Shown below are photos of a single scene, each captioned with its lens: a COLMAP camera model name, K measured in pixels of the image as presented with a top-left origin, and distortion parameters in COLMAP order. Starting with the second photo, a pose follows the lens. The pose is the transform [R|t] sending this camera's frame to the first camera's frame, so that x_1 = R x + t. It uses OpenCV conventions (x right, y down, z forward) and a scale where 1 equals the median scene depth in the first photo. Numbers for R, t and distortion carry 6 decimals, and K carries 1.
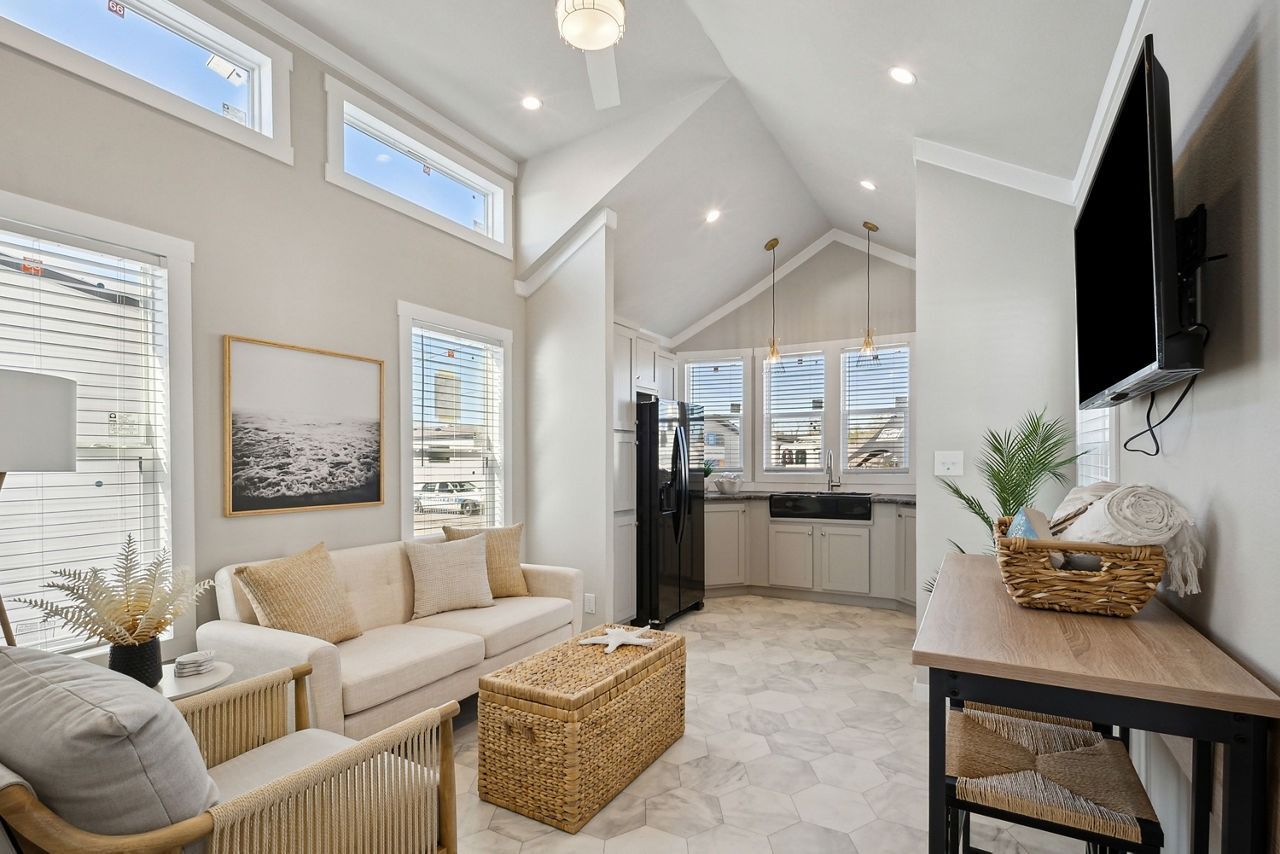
lens RADIAL K [[599.2, 0, 646.3], [0, 599.2, 467.4], [0, 0, 1]] dist [0.002934, 0.000001]
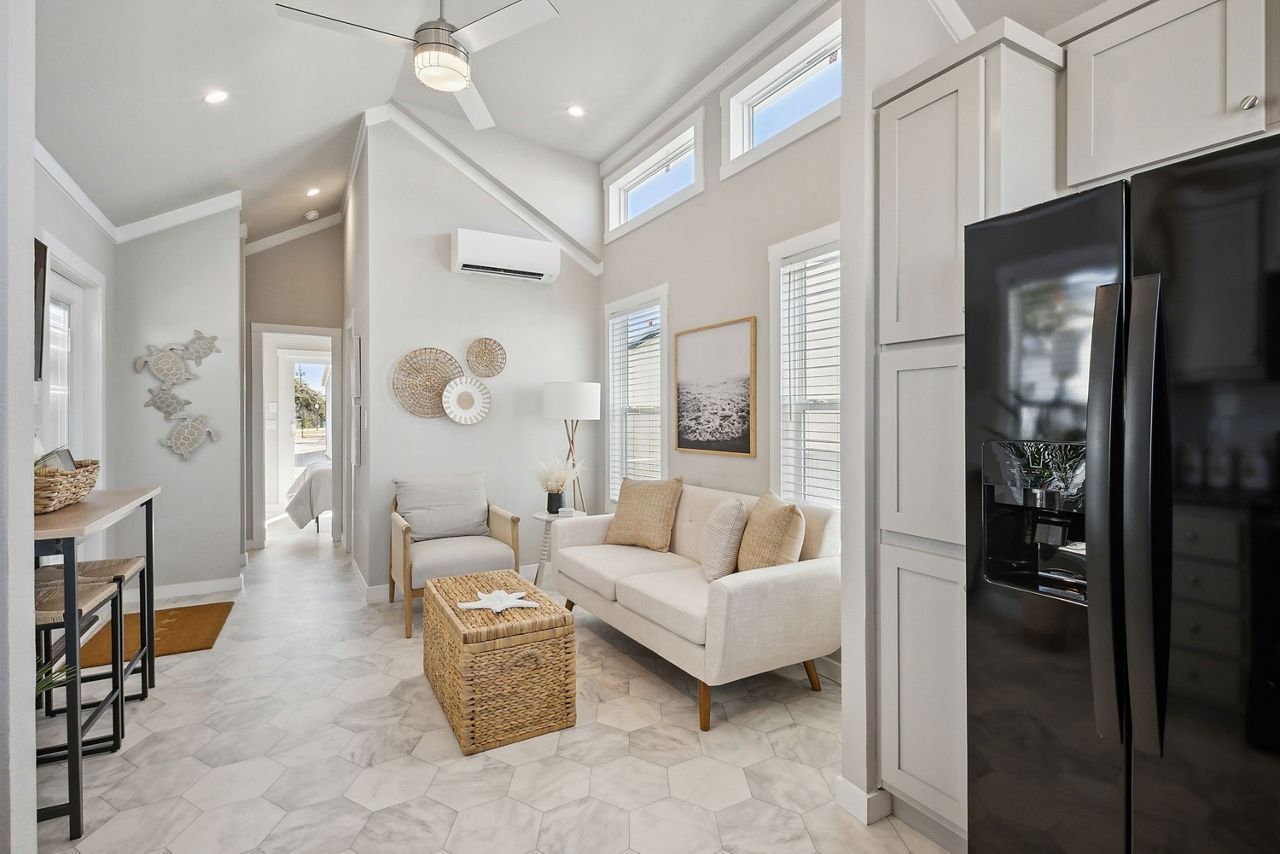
lens RADIAL K [[604.6, 0, 651.3], [0, 604.6, 418.1], [0, 0, 1]] dist [0.001094, -0.000243]
pose [[-0.506944, 0.007603, -0.861946, 0.611075], [-0.005580, 0.999911, 0.012101, -0.018110], [0.861961, 0.010944, -0.506856, 1.567367]]
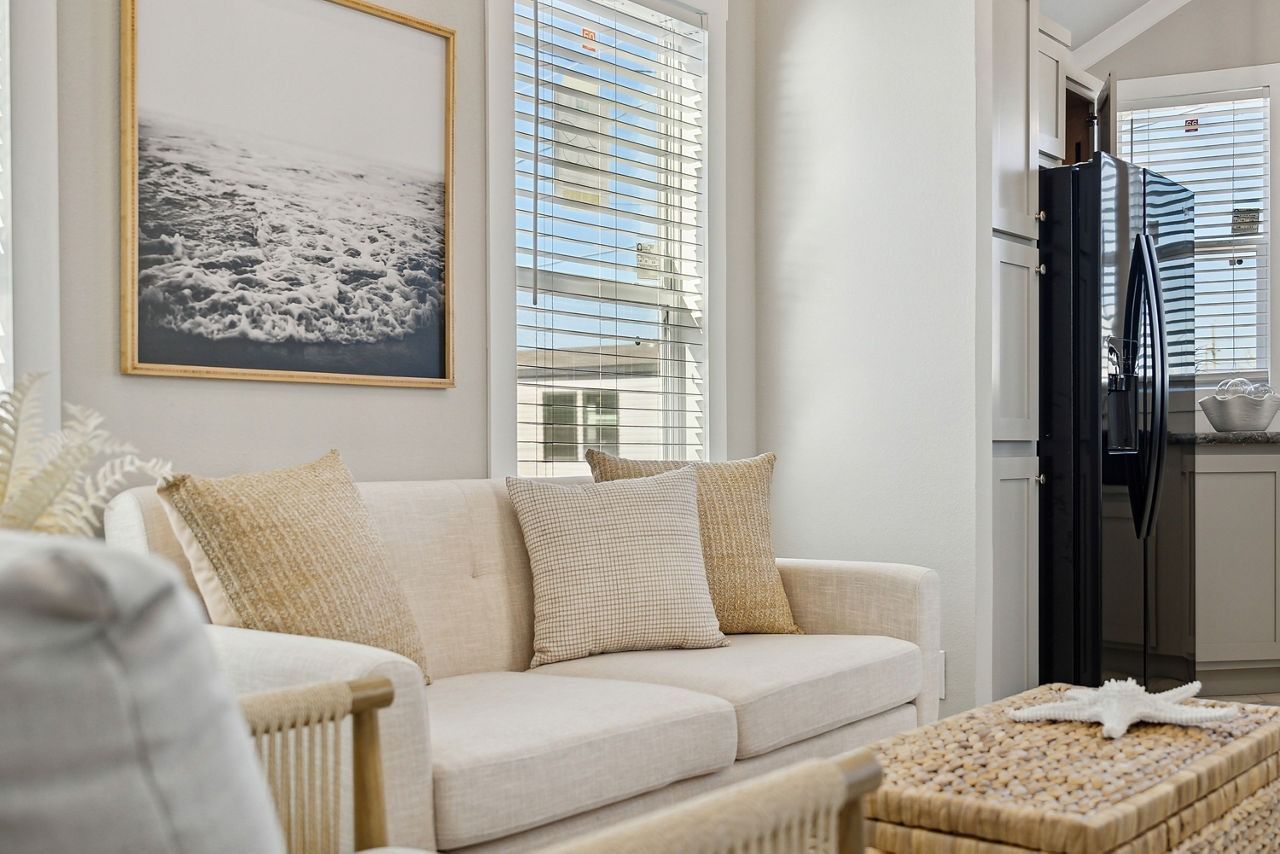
lens RADIAL K [[1365.0, 0, 640.3], [0, 1365.0, 462.3], [0, 0, 1]] dist [-0.007908, -0.012558]
pose [[0.983695, -0.001178, -0.179842, -0.170838], [0.000777, 0.999997, -0.002298, 0.130782], [0.179844, 0.002121, 0.983693, 0.136804]]
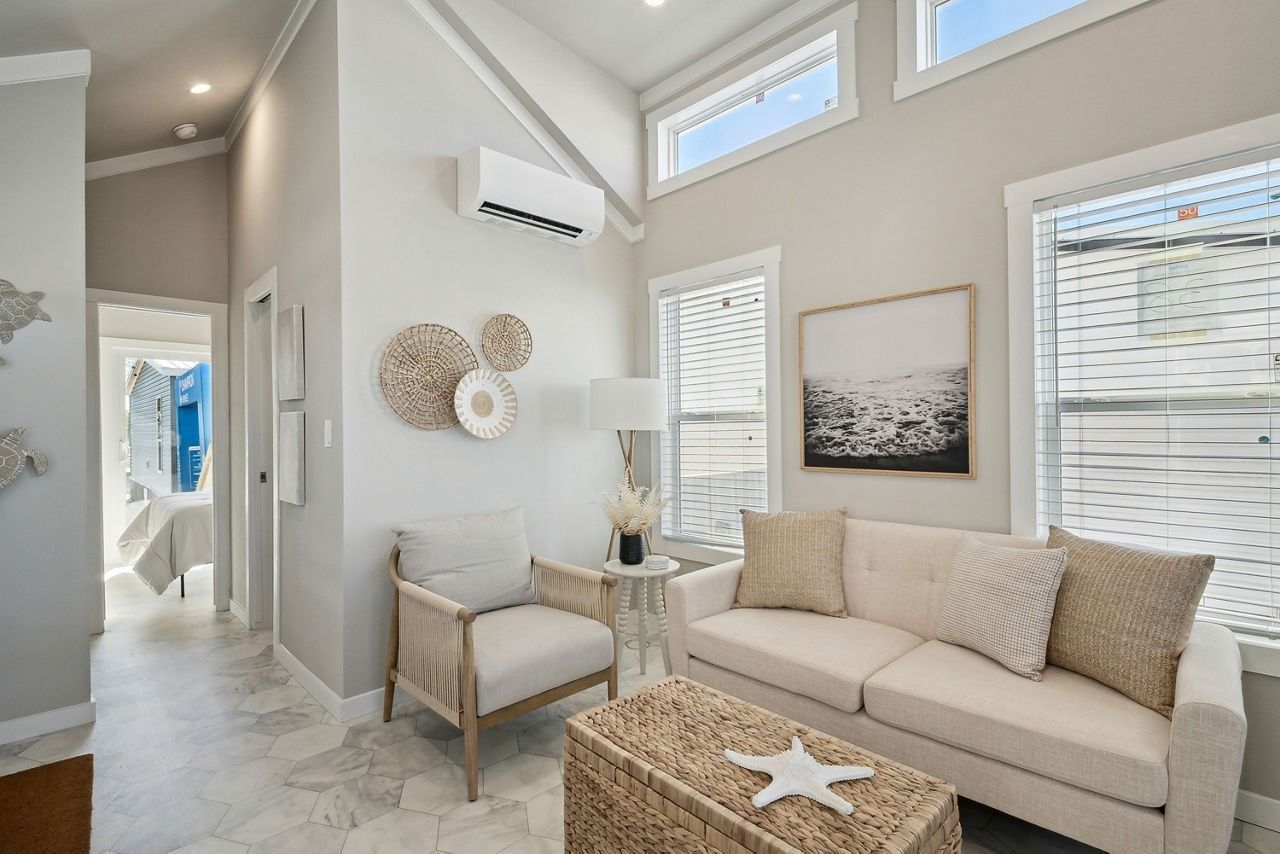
lens RADIAL K [[593.0, 0, 645.1], [0, 593.0, 429.4], [0, 0, 1]] dist [-0.001140, -0.001056]
pose [[-0.286828, 0.009024, -0.957940, 0.427871], [0.001755, 0.999959, 0.008895, -0.006102], [0.957981, 0.000870, -0.286832, 0.939483]]
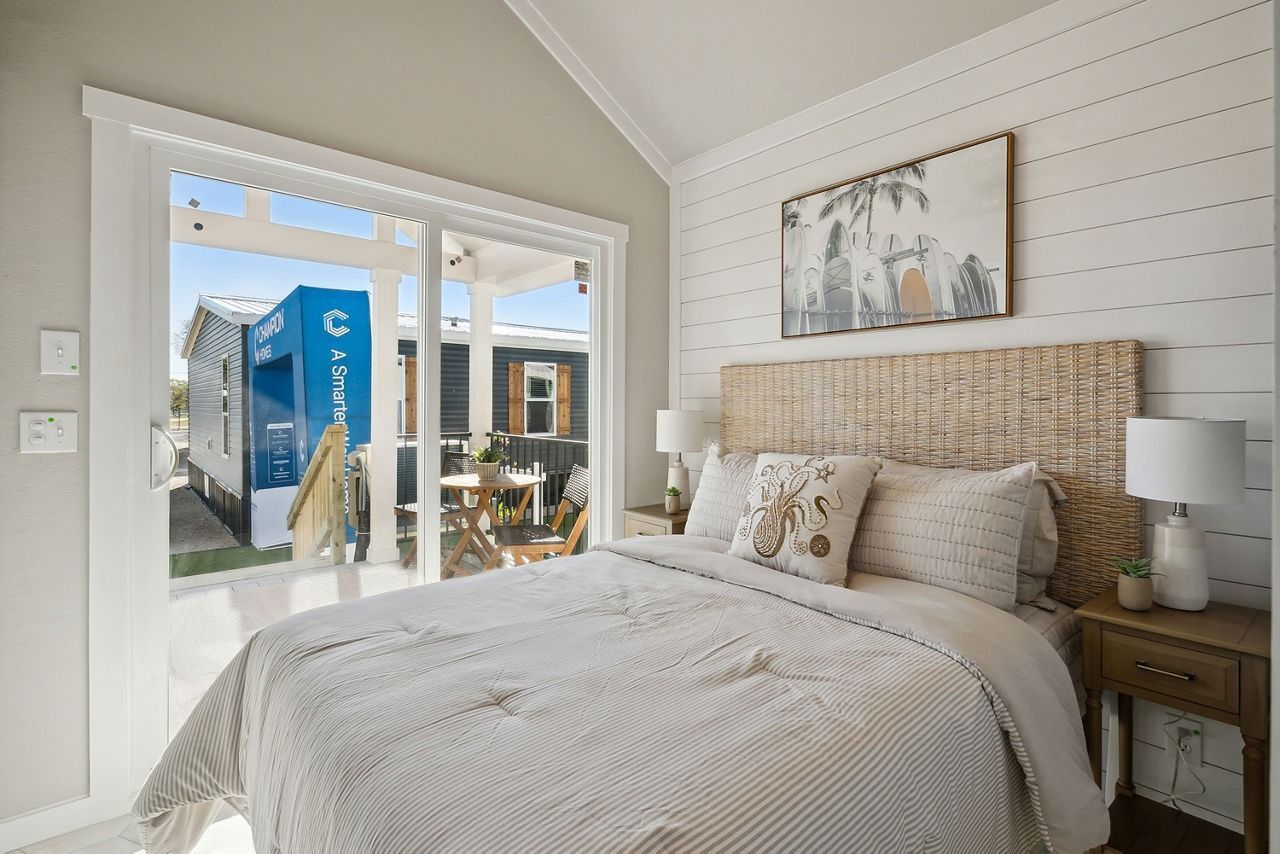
lens RADIAL K [[611.4, 0, 641.4], [0, 611.4, 406.8], [0, 0, 1]] dist [-0.001005, -0.000197]
pose [[-0.362208, 0.004472, -0.932087, -0.548840], [-0.010945, 0.999899, 0.009050, 0.015815], [0.932033, 0.013480, -0.362123, -0.588720]]
